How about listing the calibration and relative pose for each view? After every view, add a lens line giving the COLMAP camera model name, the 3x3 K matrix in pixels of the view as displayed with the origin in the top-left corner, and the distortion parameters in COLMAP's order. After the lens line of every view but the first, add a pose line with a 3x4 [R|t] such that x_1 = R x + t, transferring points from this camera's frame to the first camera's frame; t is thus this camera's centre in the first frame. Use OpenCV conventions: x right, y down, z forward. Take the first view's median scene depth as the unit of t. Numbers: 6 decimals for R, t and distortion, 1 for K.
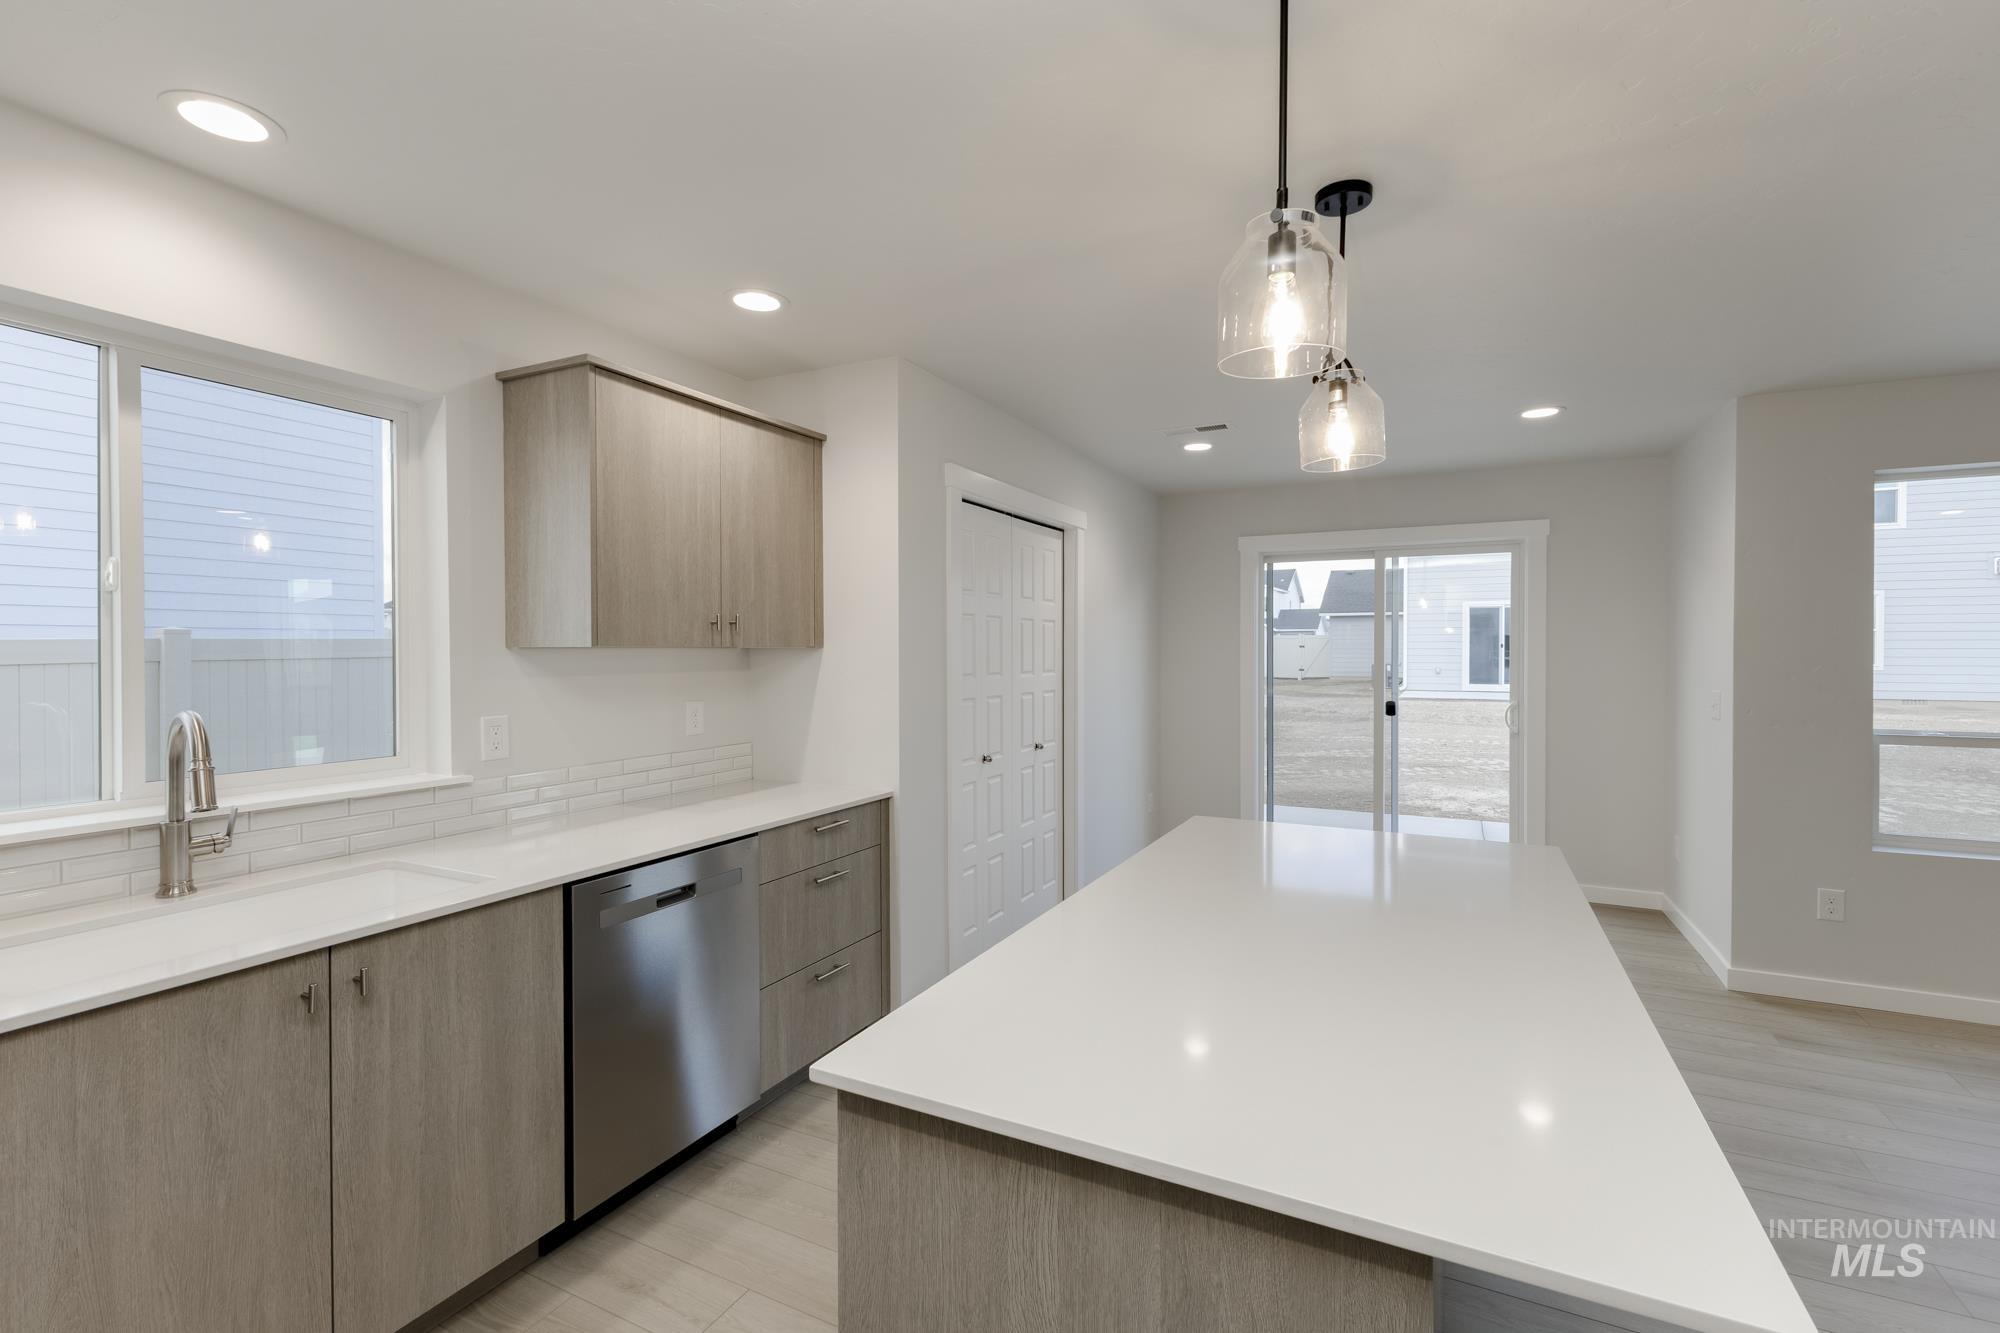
lens RADIAL K [[865.1, 0, 1003.8], [0, 865.1, 654.6], [0, 0, 1]] dist [-0.011310, -0.000027]
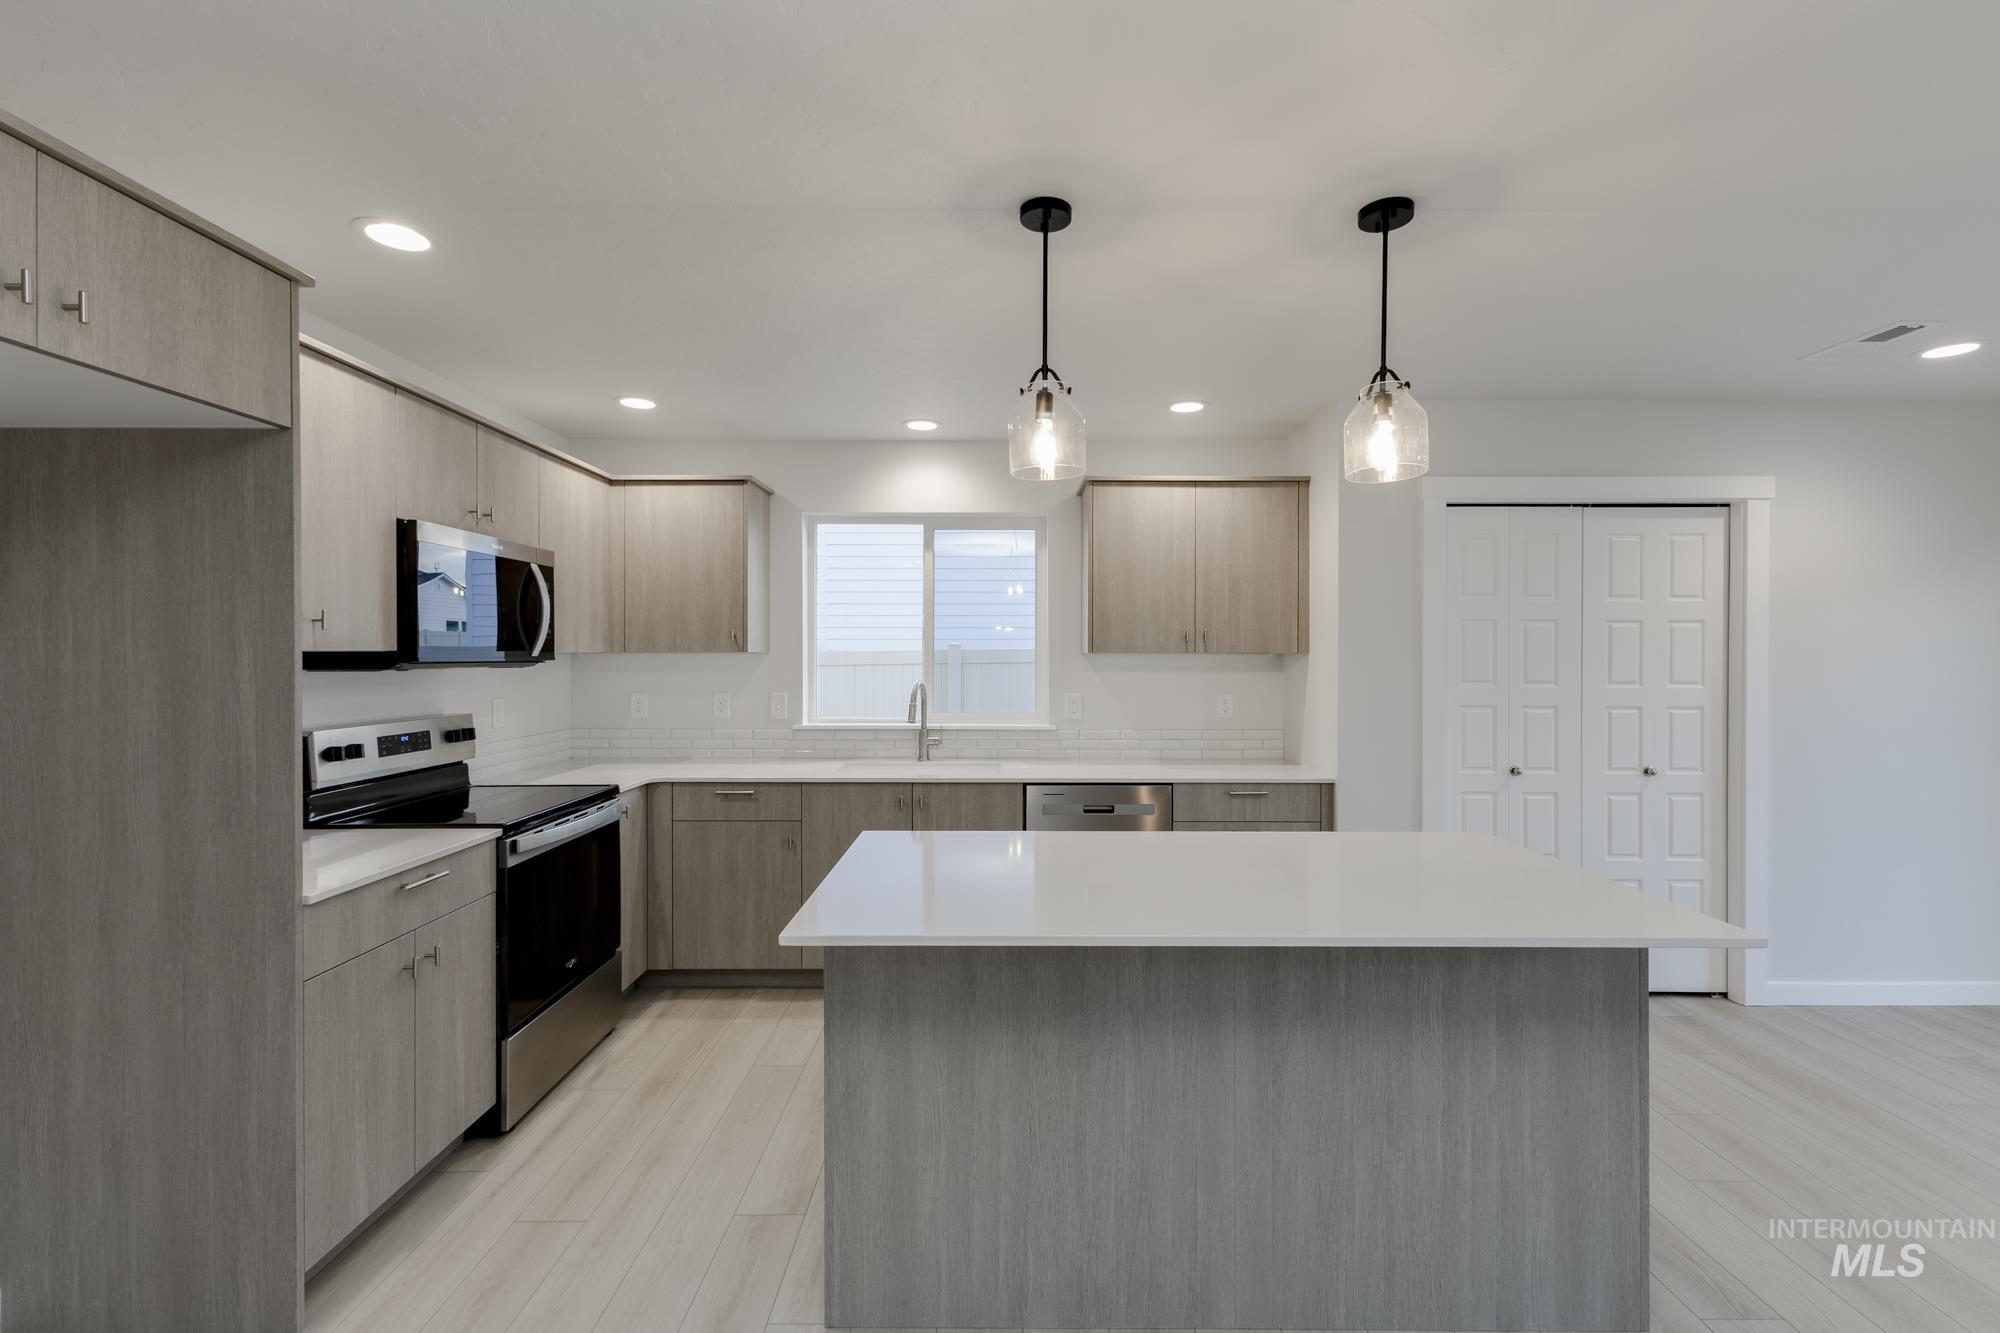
lens RADIAL K [[865.1, 0, 1003.8], [0, 865.1, 654.6], [0, 0, 1]] dist [-0.011310, -0.000027]
pose [[0.443110, 0.001746, -0.896465, 0.868834], [-0.009290, 0.999953, -0.002644, 0.000338], [0.896419, 0.009499, 0.443106, 0.116165]]
